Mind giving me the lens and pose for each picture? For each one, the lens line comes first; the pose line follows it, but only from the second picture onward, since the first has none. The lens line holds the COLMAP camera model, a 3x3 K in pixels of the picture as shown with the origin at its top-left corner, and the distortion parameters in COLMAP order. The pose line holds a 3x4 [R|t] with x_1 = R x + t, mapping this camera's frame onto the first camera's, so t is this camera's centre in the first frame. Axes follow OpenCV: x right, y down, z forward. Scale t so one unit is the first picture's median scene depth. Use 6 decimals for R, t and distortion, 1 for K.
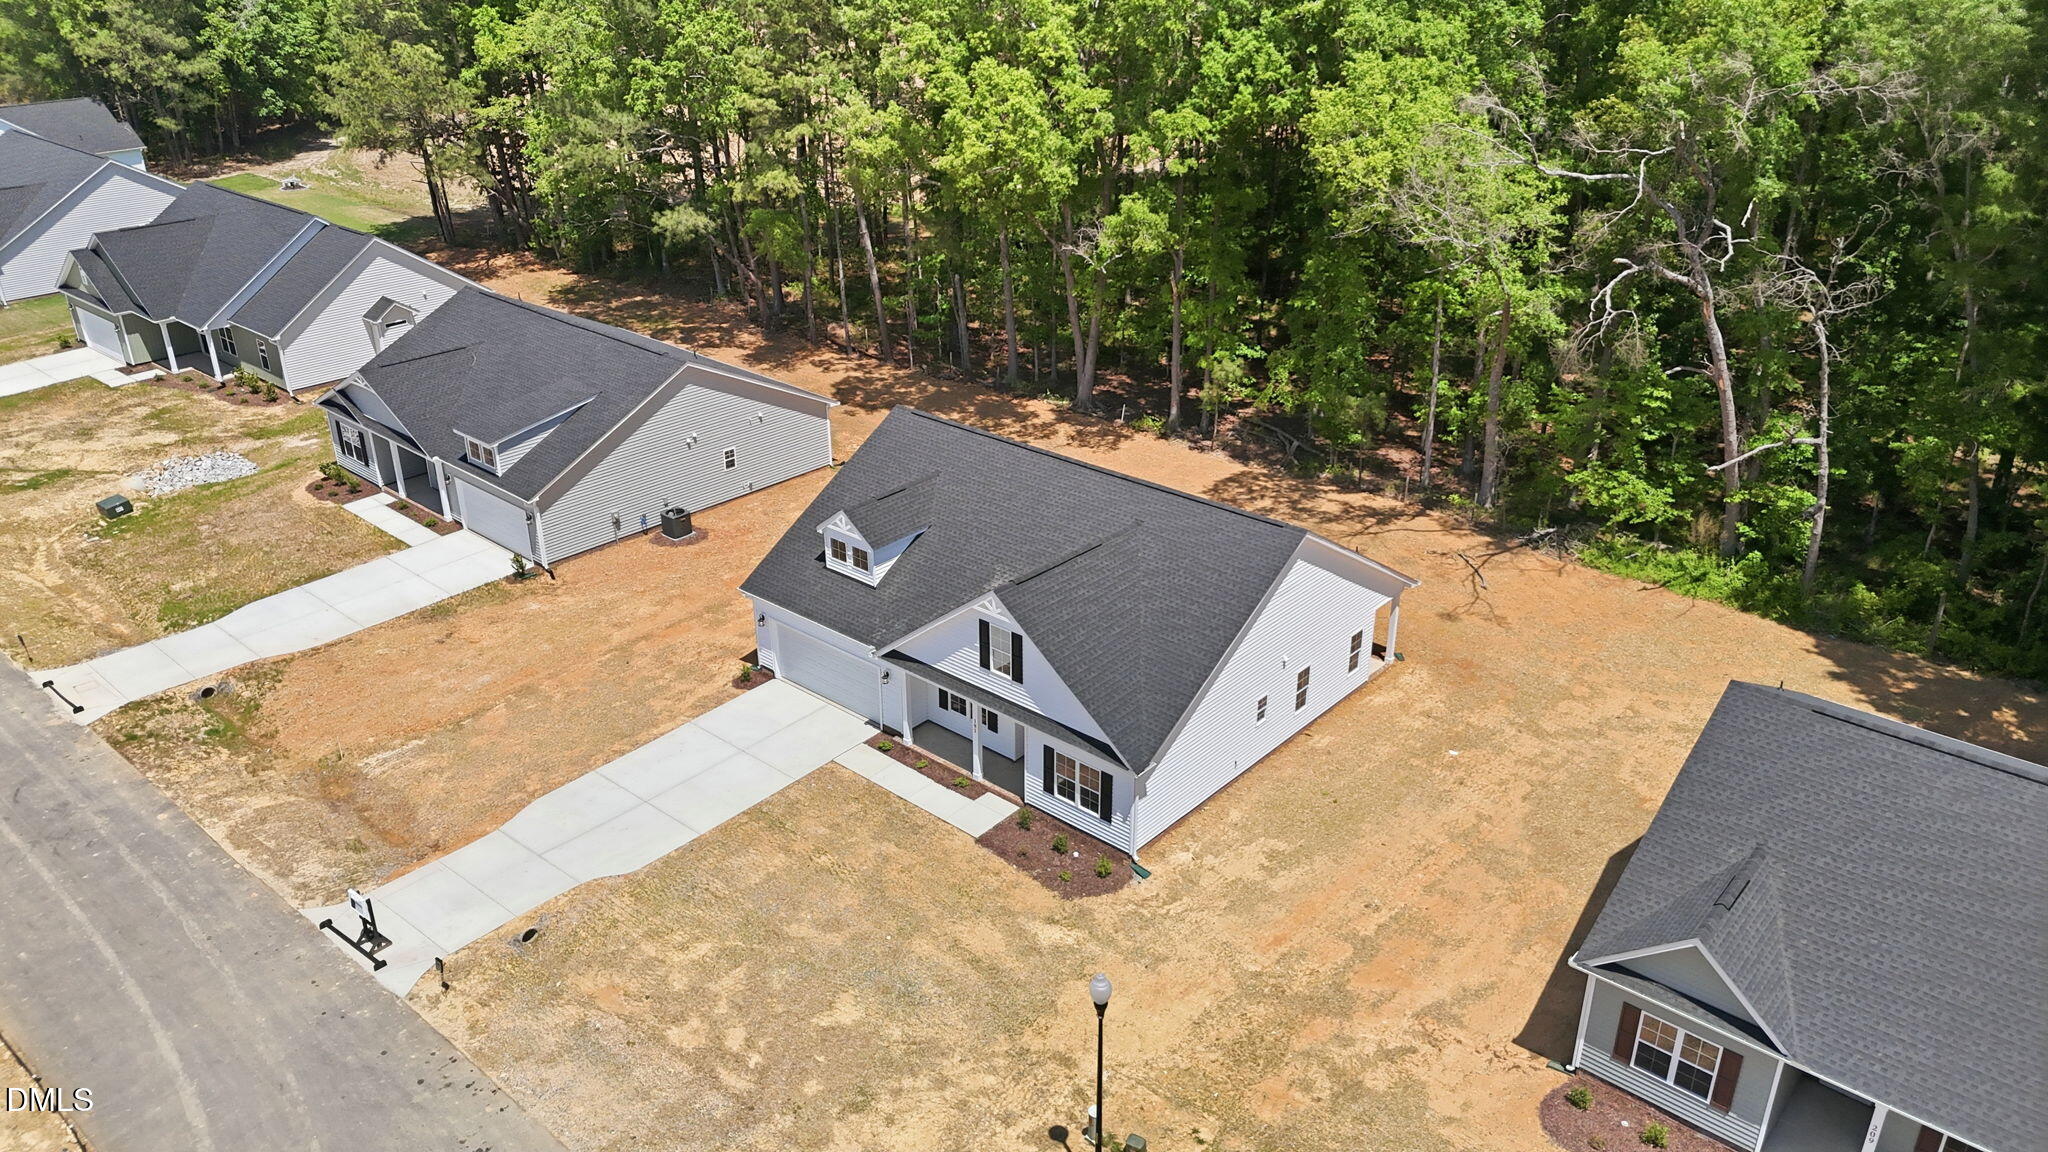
lens RADIAL K [[1477.9, 0, 1016.9], [0, 1477.9, 573.5], [0, 0, 1]] dist [0.088573, -0.099340]
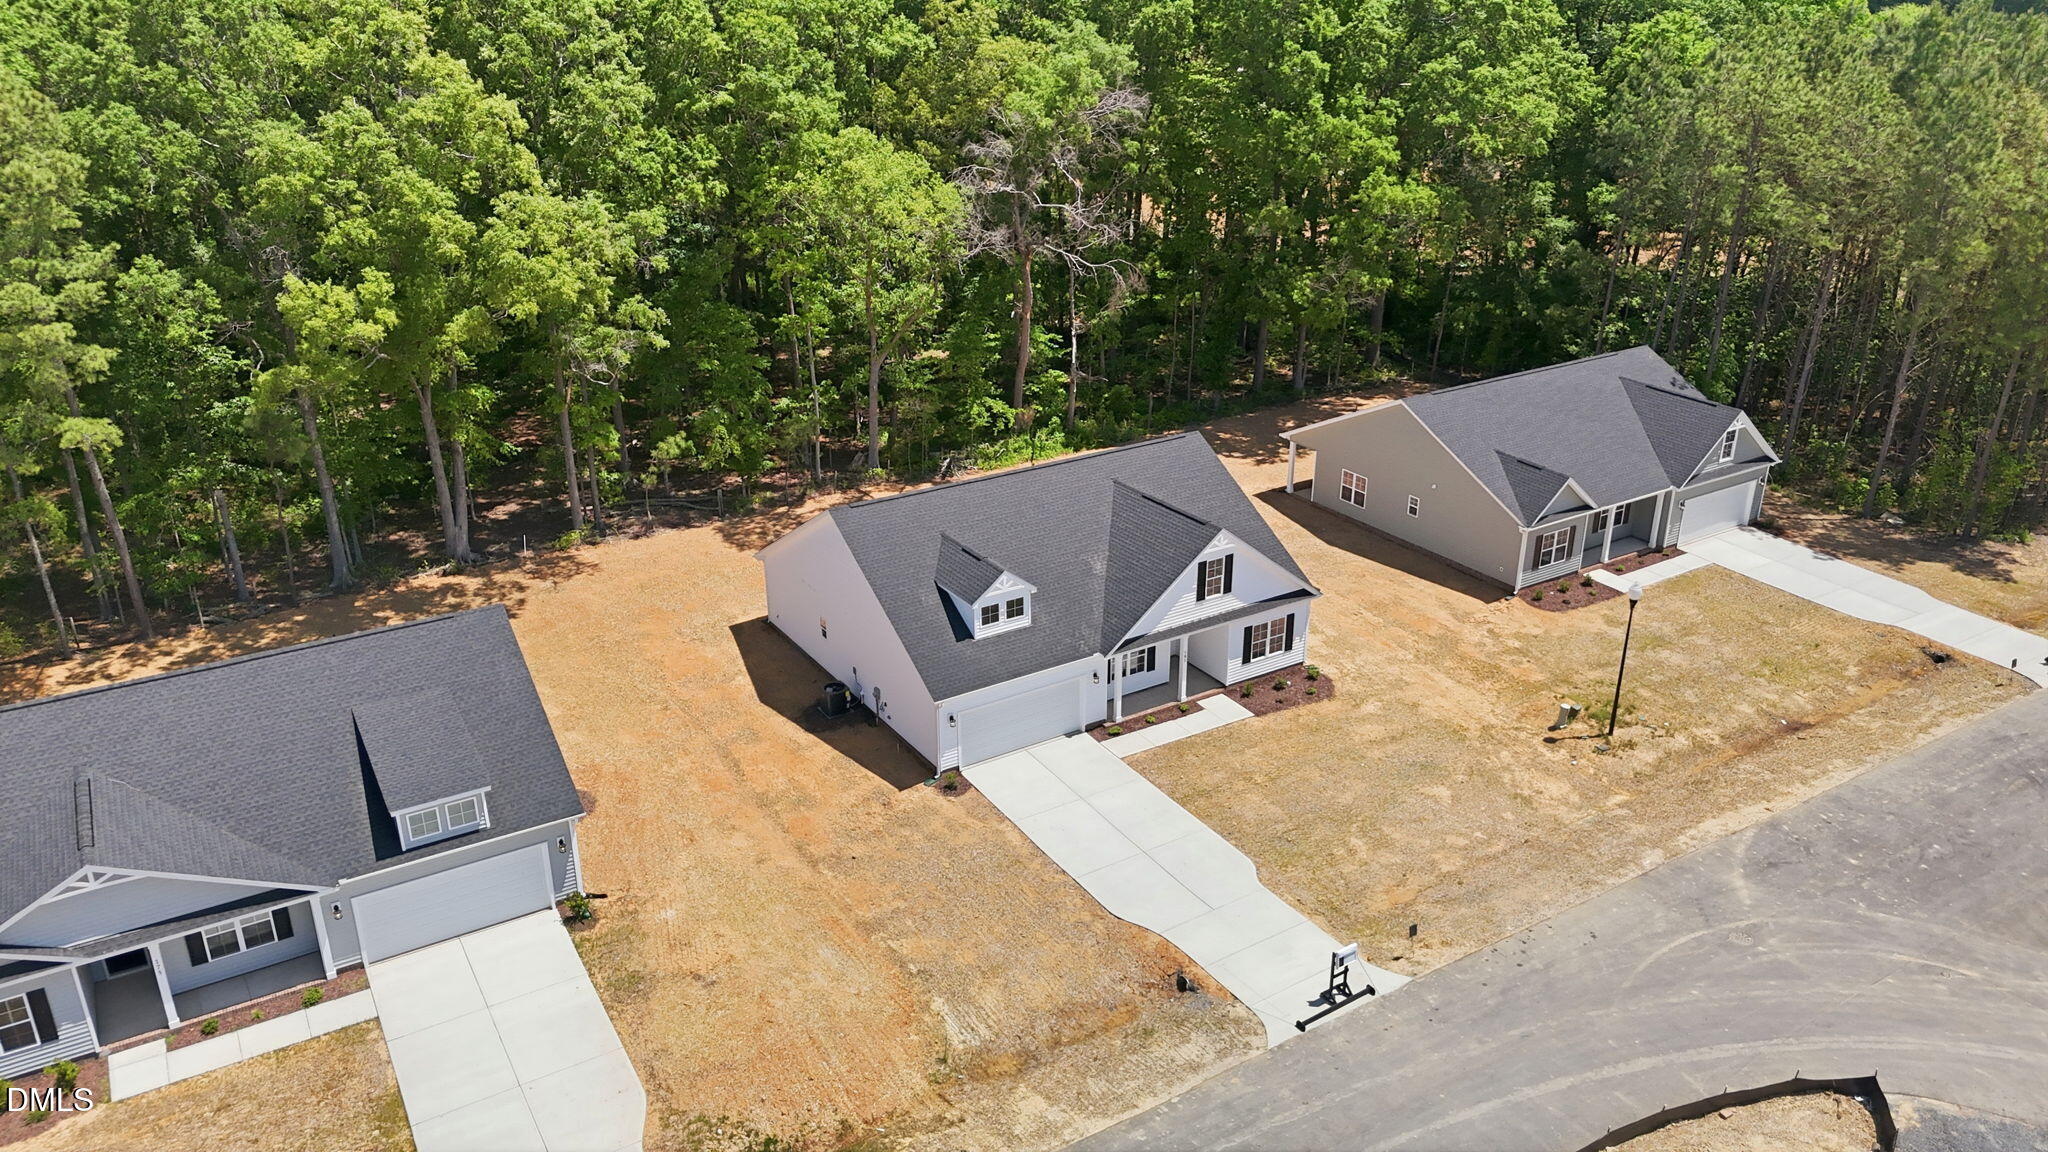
lens RADIAL K [[1477.9, 0, 1016.9], [0, 1477.9, 573.5], [0, 0, 1]] dist [0.088573, -0.099340]
pose [[0.297229, -0.378665, 0.876509, -1.067049], [0.419580, 0.876411, 0.236340, -0.293908], [-0.857676, 0.297518, 0.419375, 0.539395]]
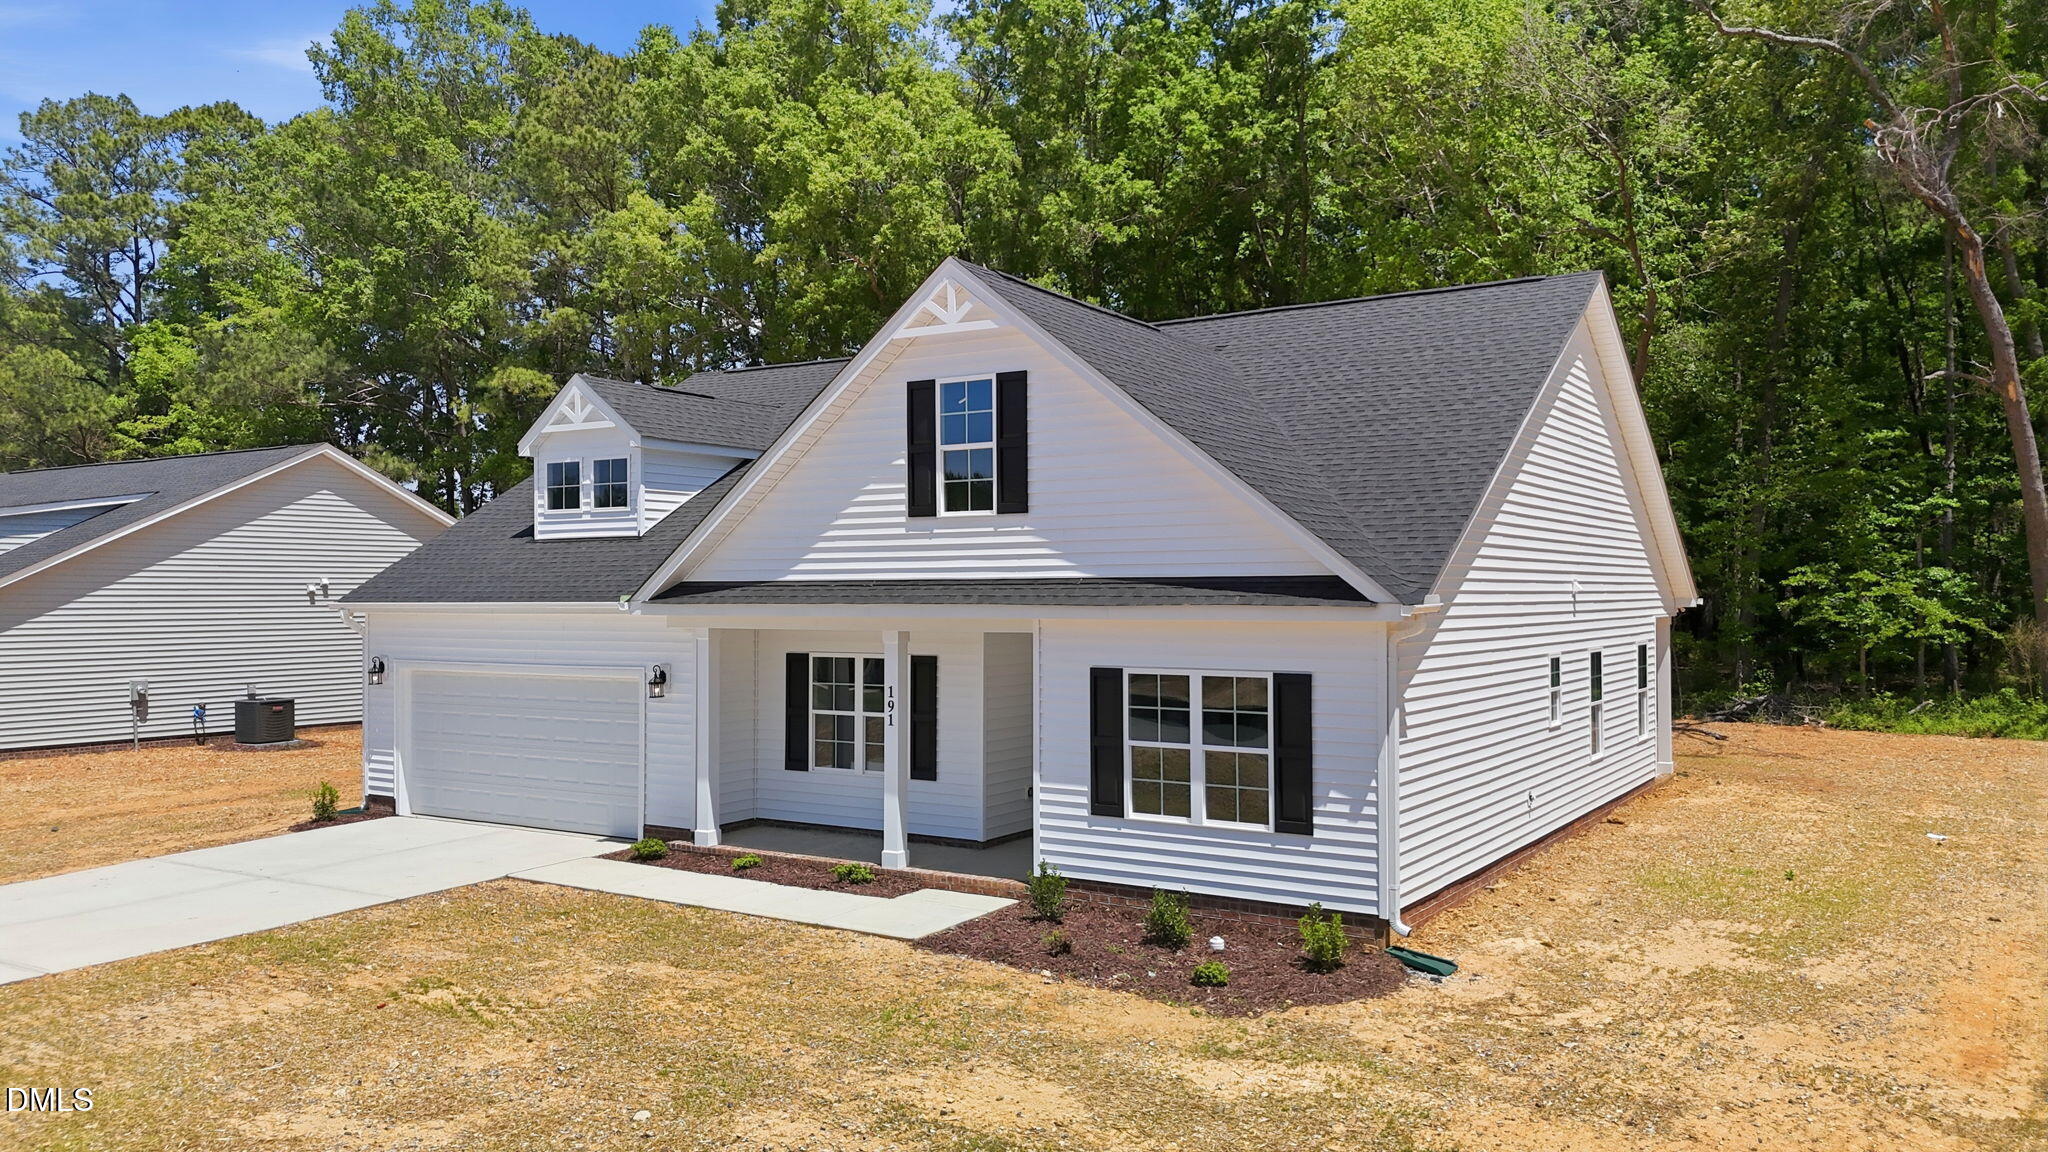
lens RADIAL K [[1505.5, 0, 1024.0], [0, 1505.5, 576.0], [0, 0, 1]] dist [0.069060, -0.097762]
pose [[0.989370, -0.002164, 0.145404, -0.047981], [0.066181, 0.897040, -0.436966, 0.232315], [-0.129488, 0.441944, 0.887647, 0.586102]]
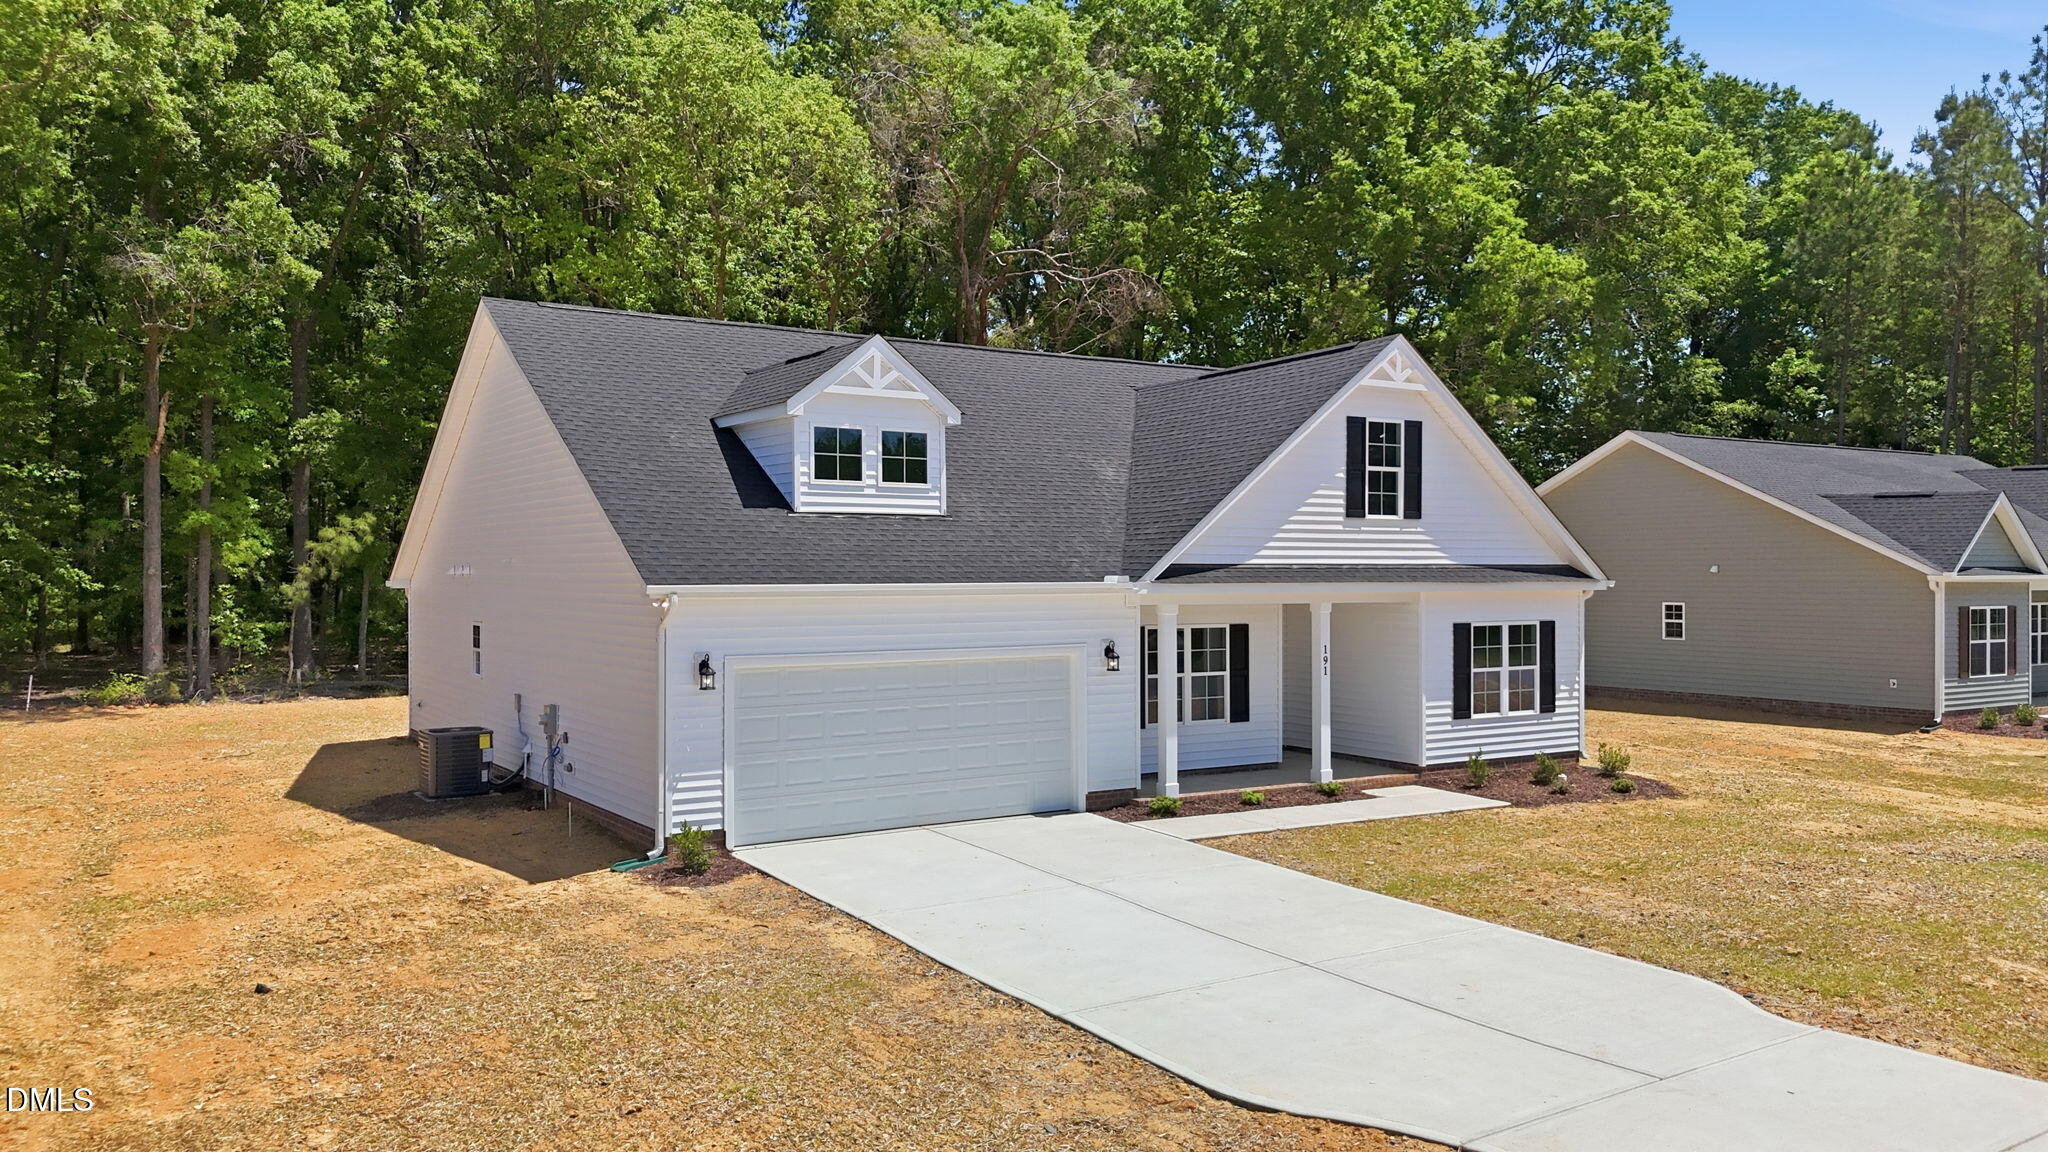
lens RADIAL K [[1477.9, 0, 1016.9], [0, 1477.9, 573.5], [0, 0, 1]] dist [0.088573, -0.099340]
pose [[0.287929, -0.000441, 0.957652, -0.517817], [0.415380, 0.901091, -0.124474, 0.089137], [-0.862877, 0.433629, 0.259633, 0.884654]]
